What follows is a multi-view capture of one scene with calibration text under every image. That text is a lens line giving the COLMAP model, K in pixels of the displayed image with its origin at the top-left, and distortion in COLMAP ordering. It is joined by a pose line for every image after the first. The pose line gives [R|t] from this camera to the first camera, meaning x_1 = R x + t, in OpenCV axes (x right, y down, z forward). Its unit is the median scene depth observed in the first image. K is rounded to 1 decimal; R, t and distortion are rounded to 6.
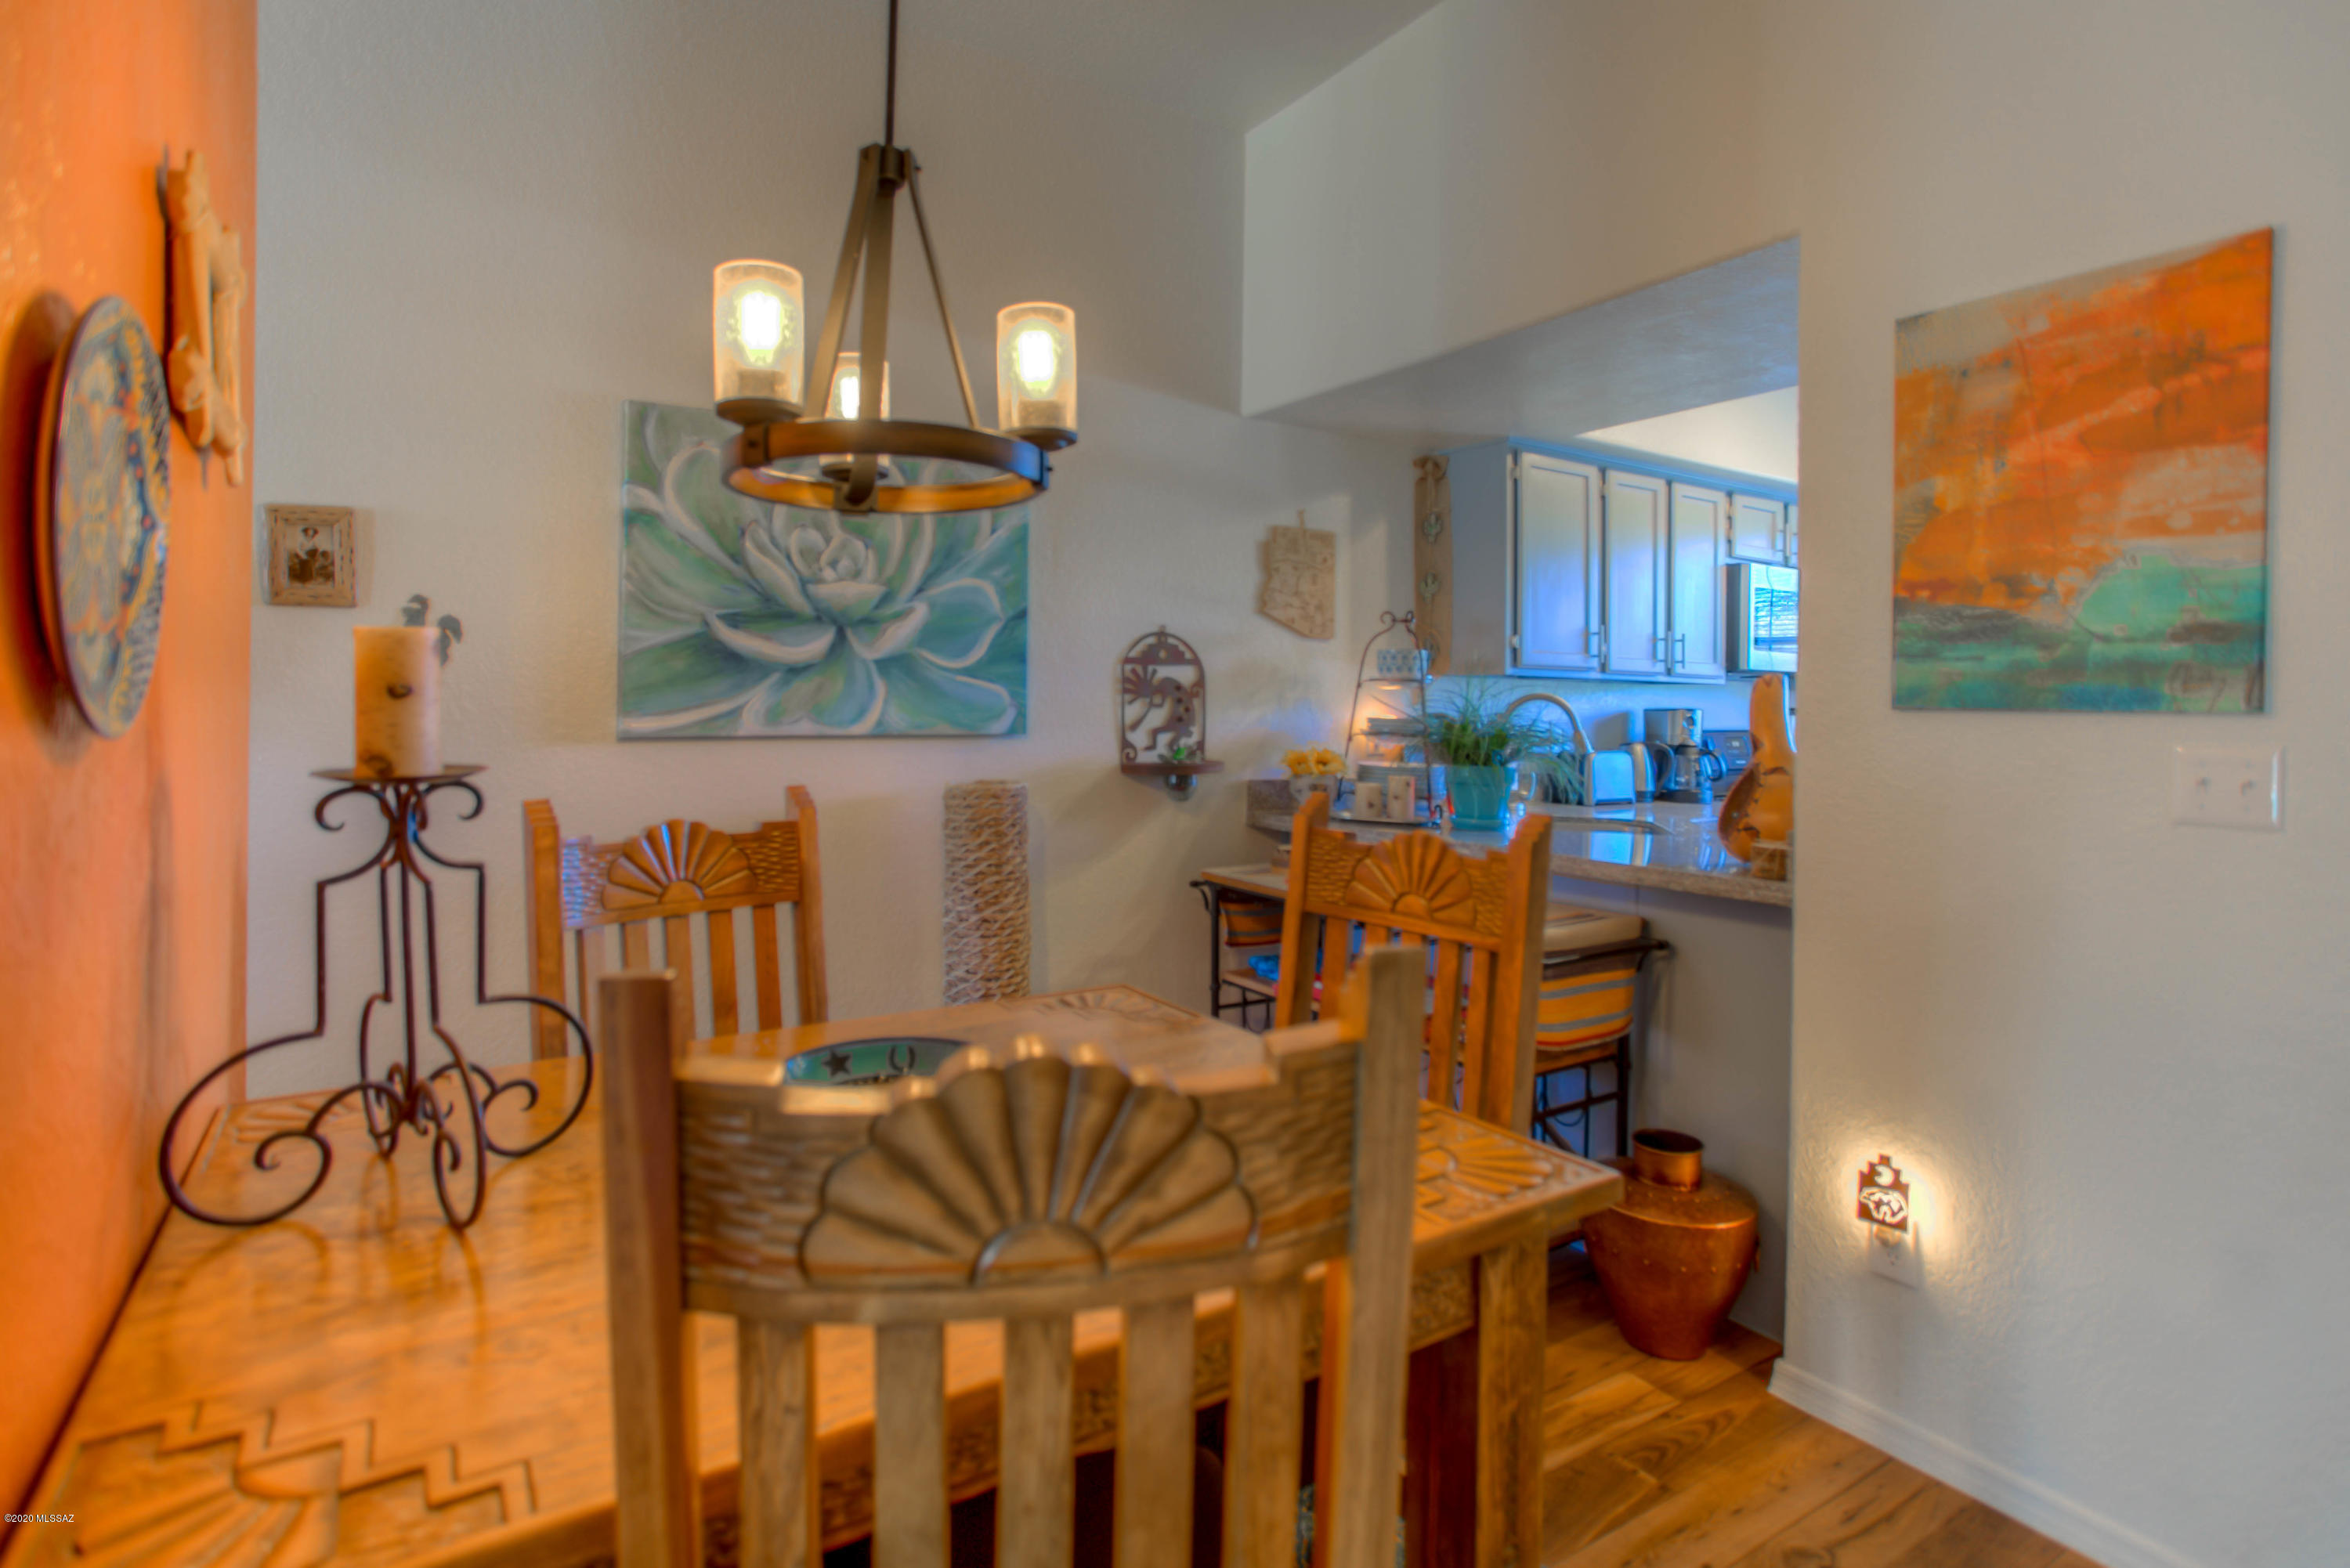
lens RADIAL K [[1164.7, 0, 1127.0], [0, 1164.7, 691.4], [0, 0, 1]] dist [-0.031200, 0.006179]
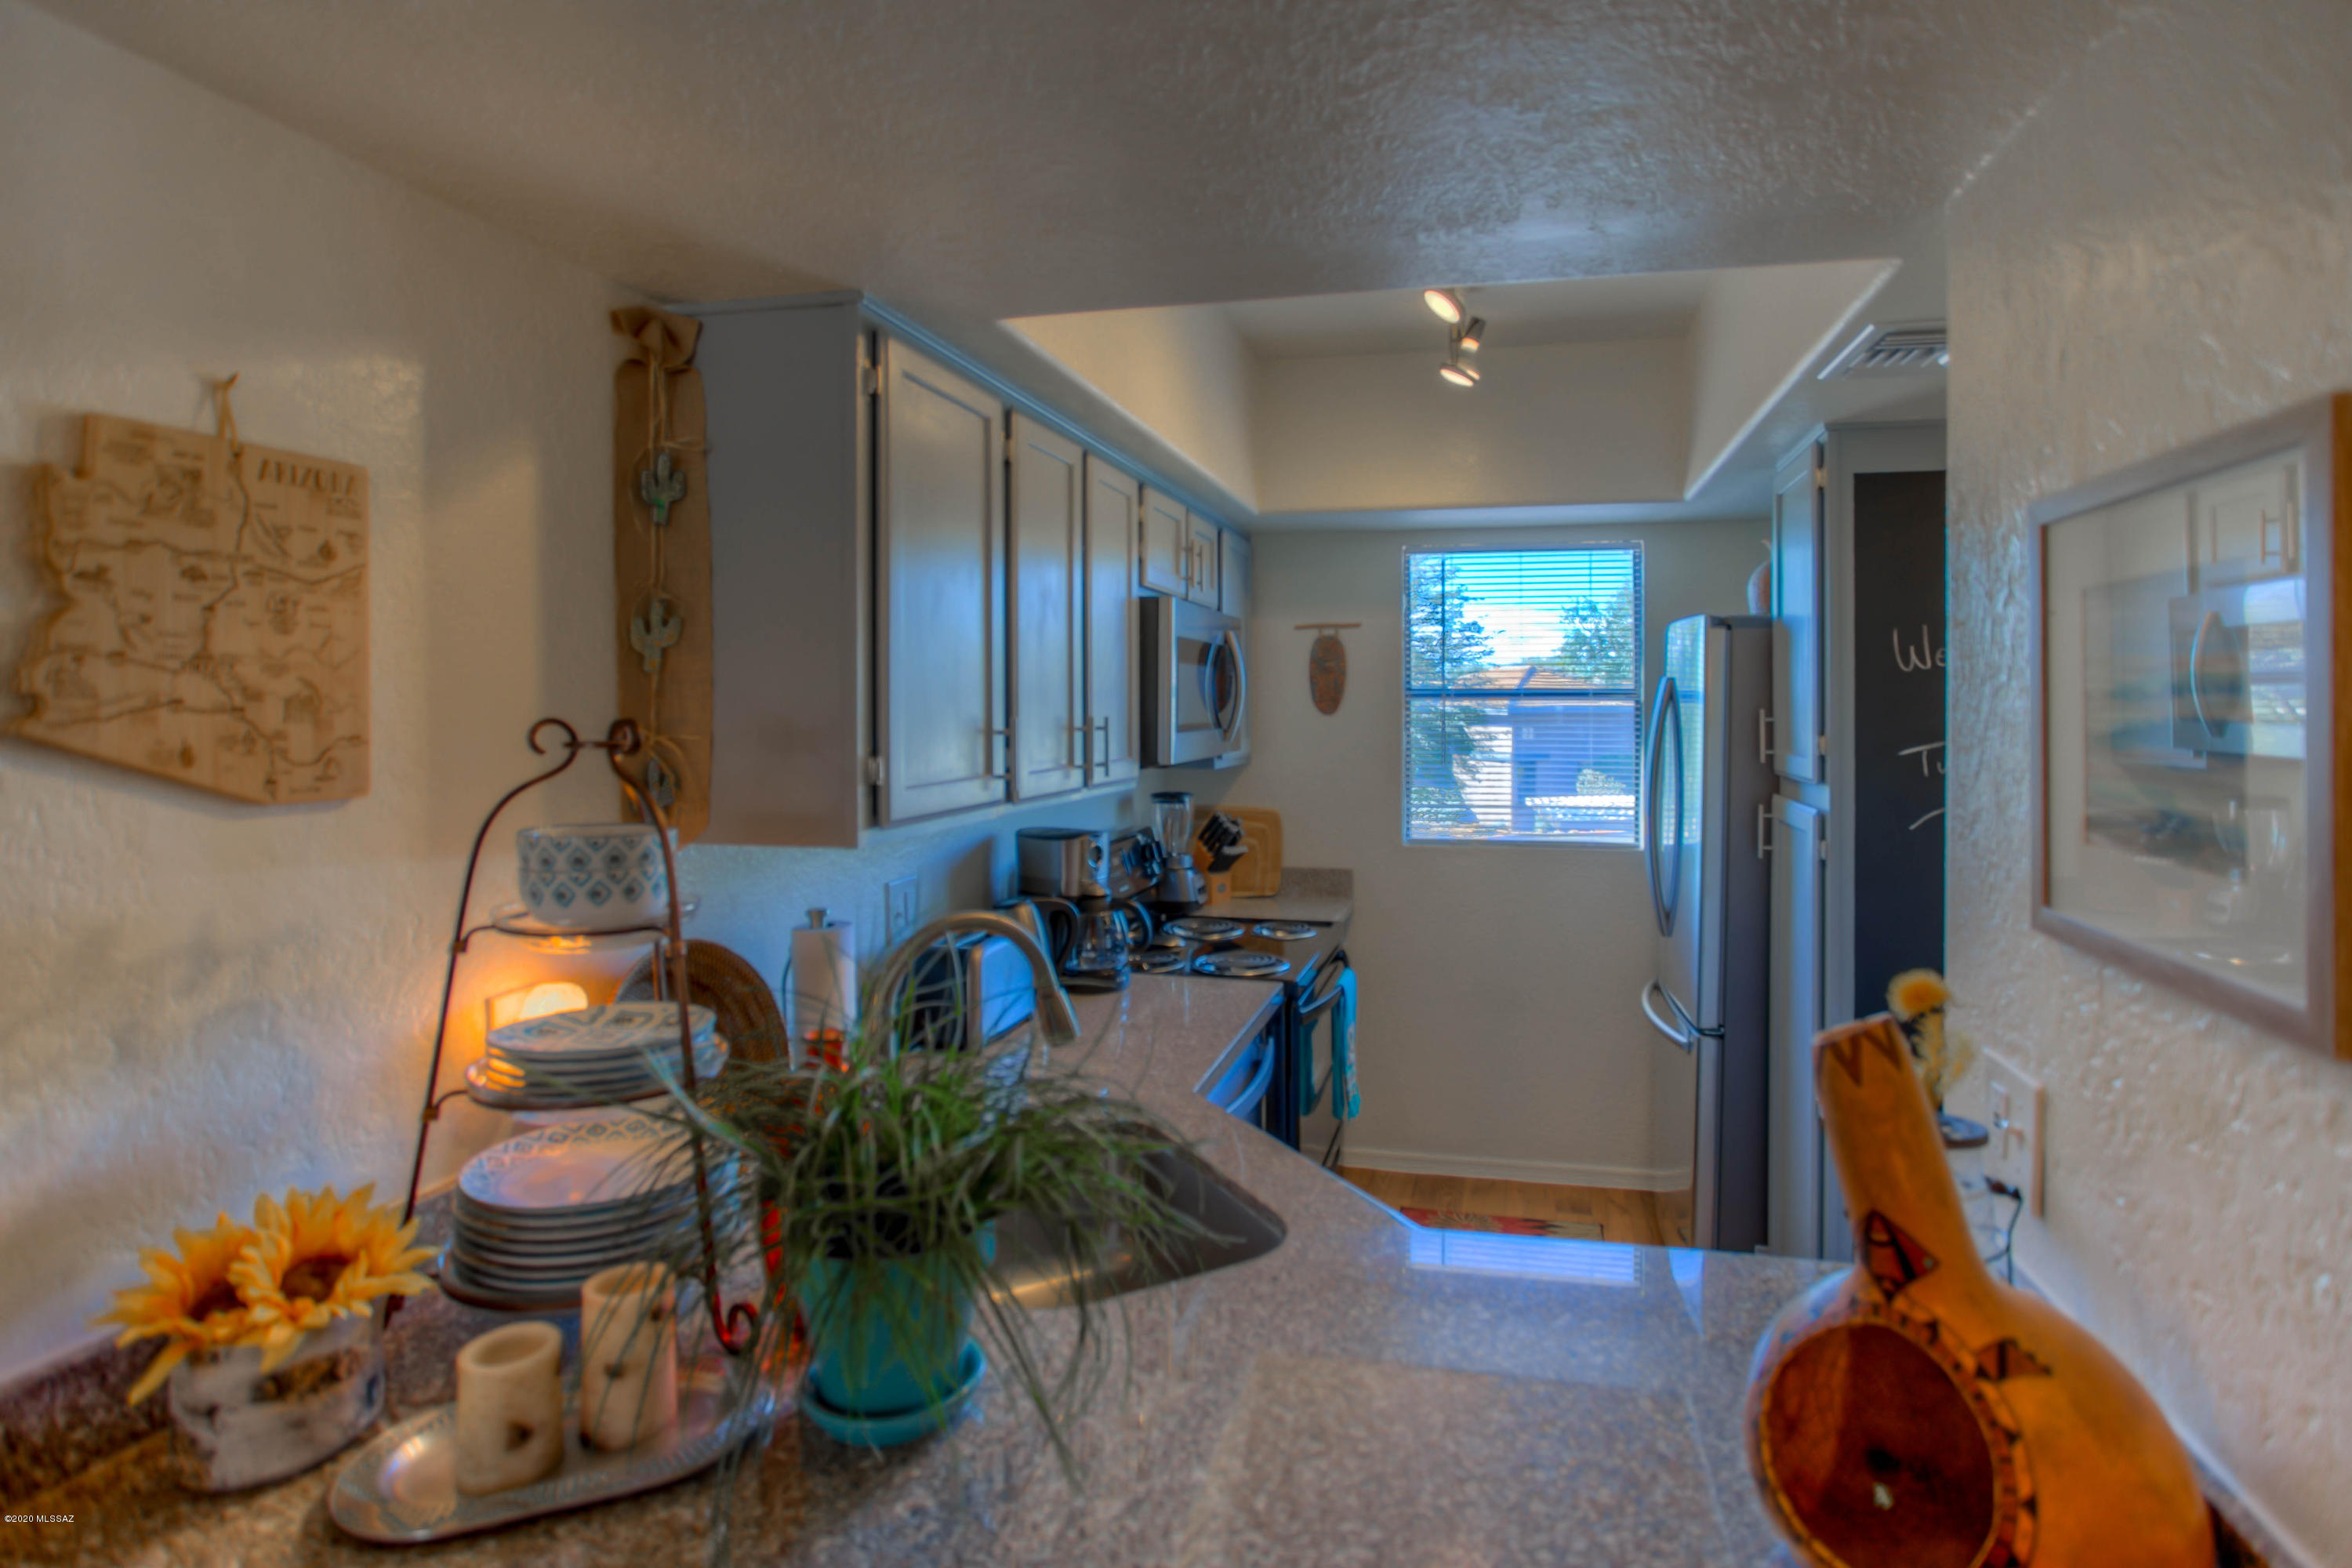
lens RADIAL K [[1165.7, 0, 1260.3], [0, 1165.7, 698.9], [0, 0, 1]] dist [-0.031200, 0.006179]
pose [[0.686543, -0.013410, 0.726966, 0.202368], [-0.002088, 0.999789, 0.020415, -0.136962], [-0.727086, -0.015534, 0.686370, 1.032150]]
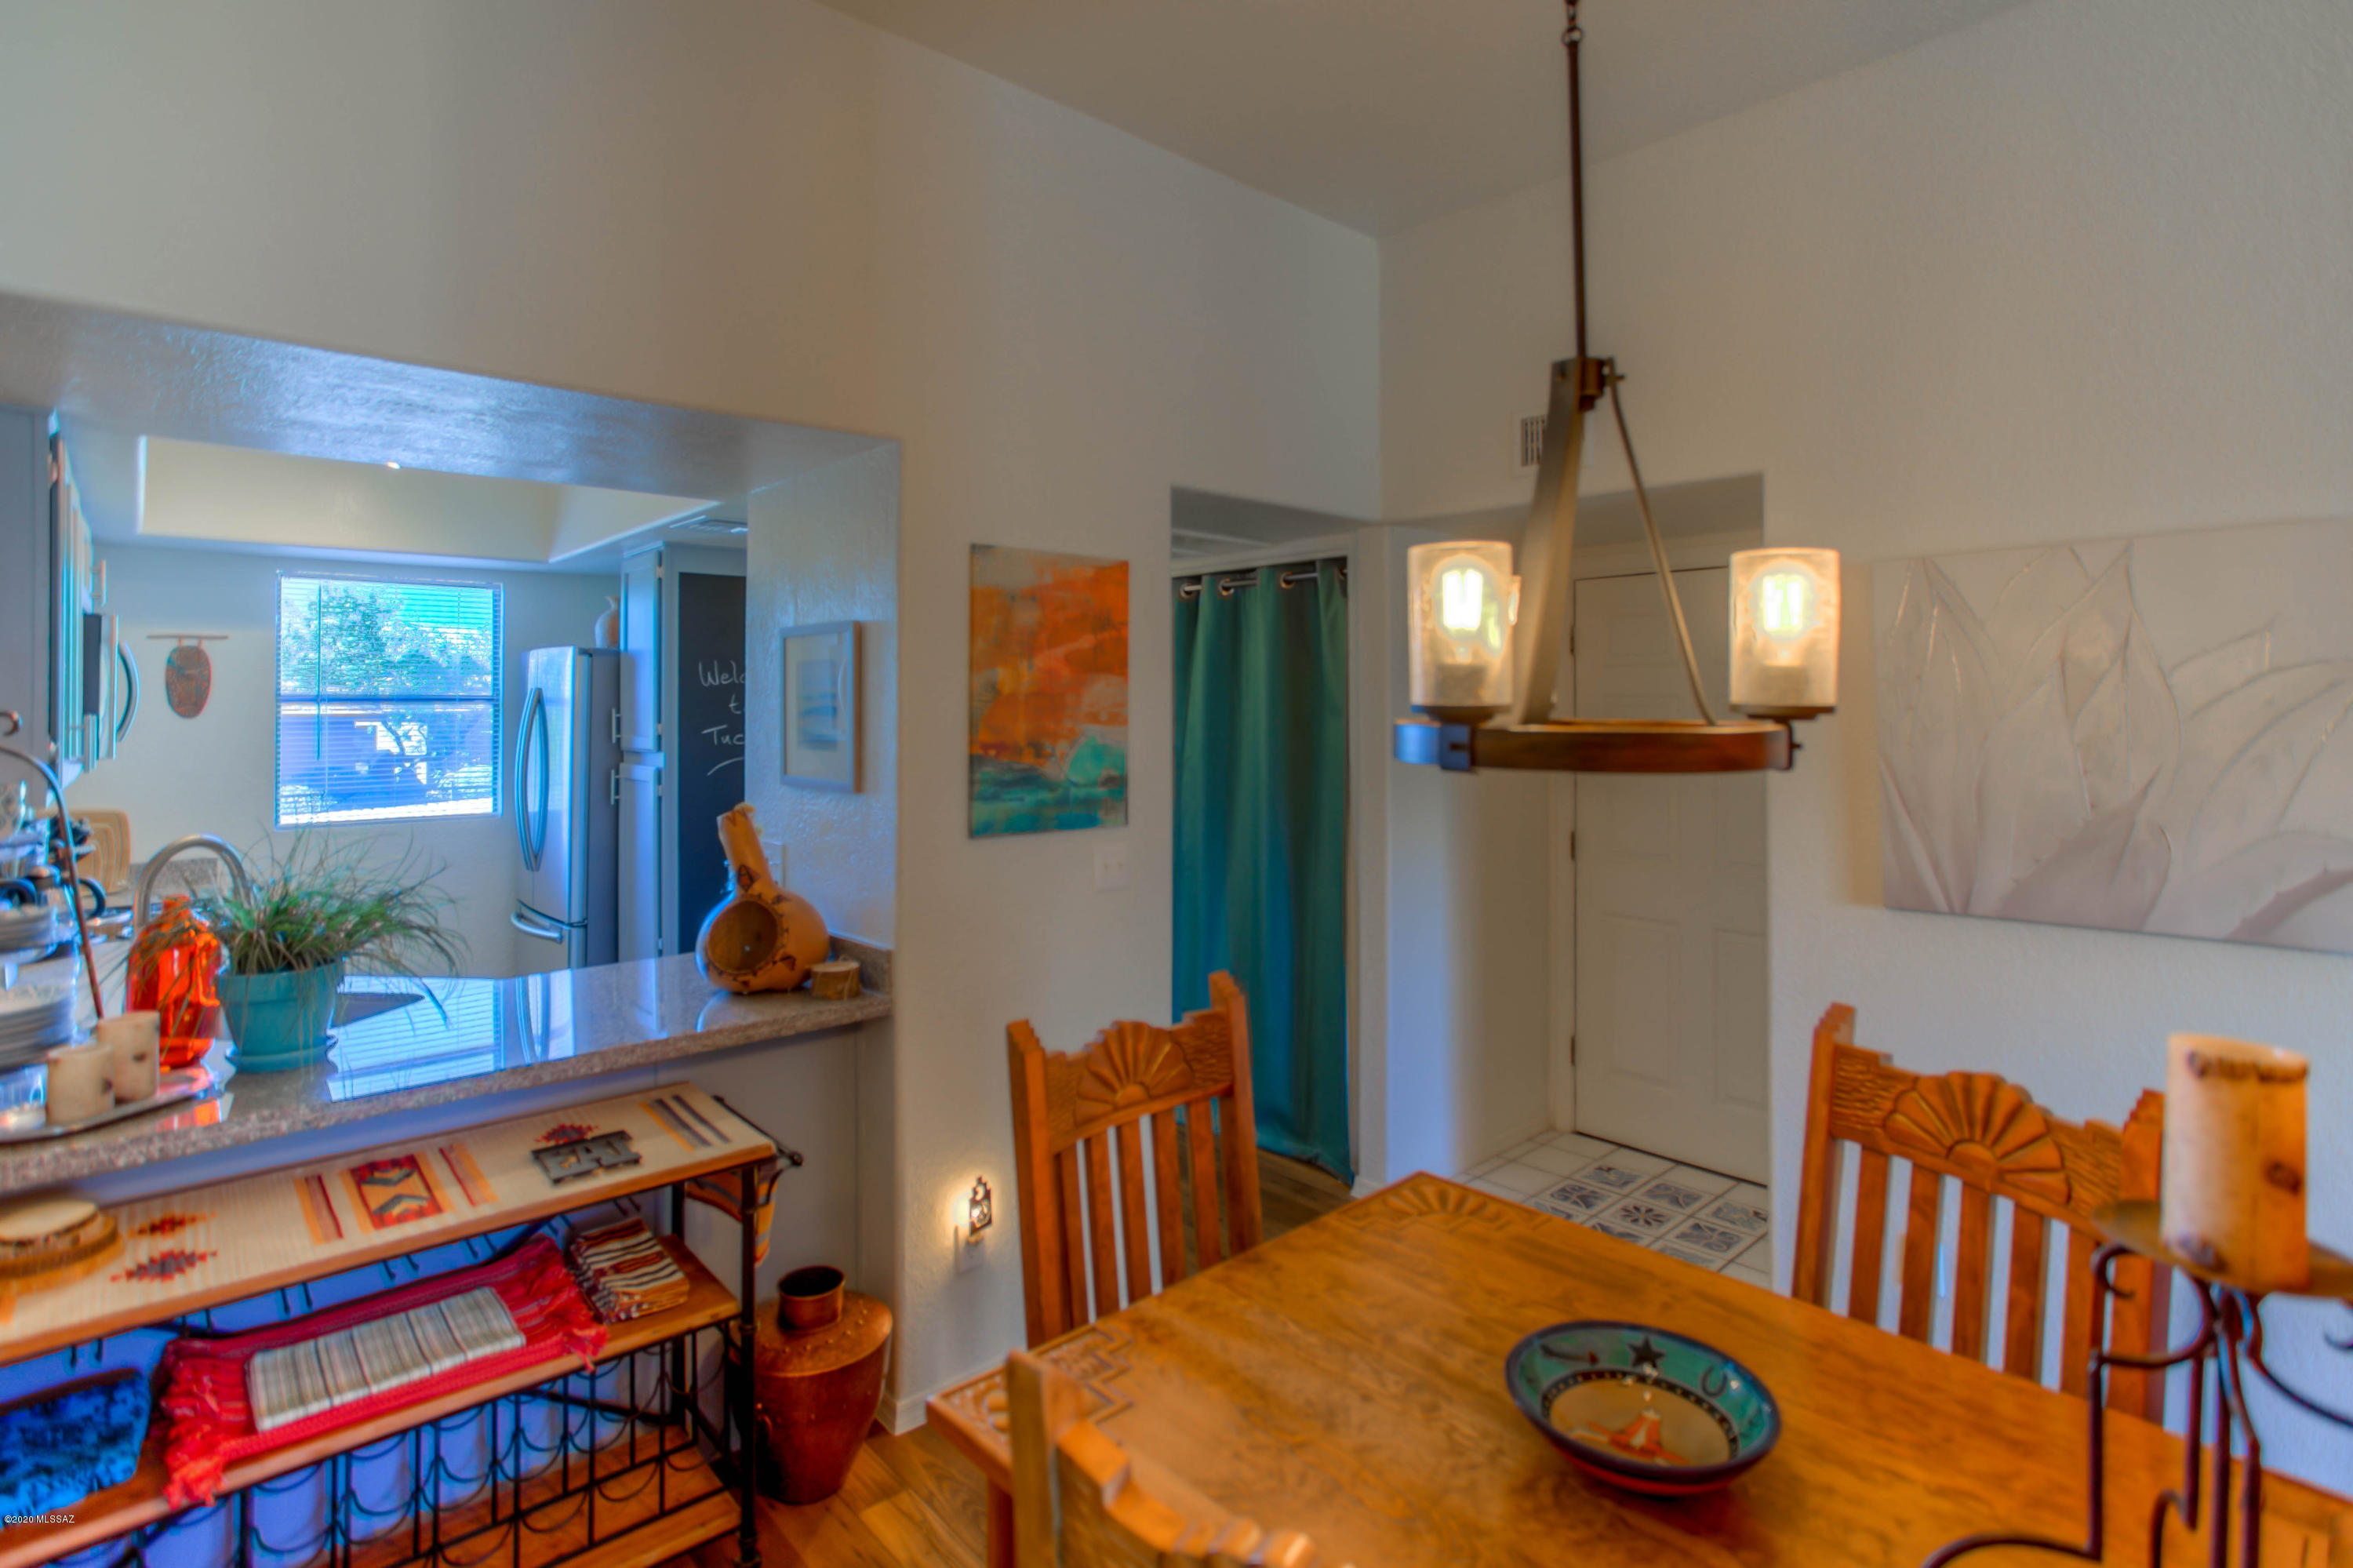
lens RADIAL K [[1166.3, 0, 1185.1], [0, 1166.3, 674.2], [0, 0, 1]] dist [-0.031200, 0.006179]
pose [[-0.194729, 0.012278, 0.980780, -0.633670], [-0.013108, 0.999800, -0.015118, -0.142798], [-0.980769, -0.015800, -0.194529, 0.930671]]
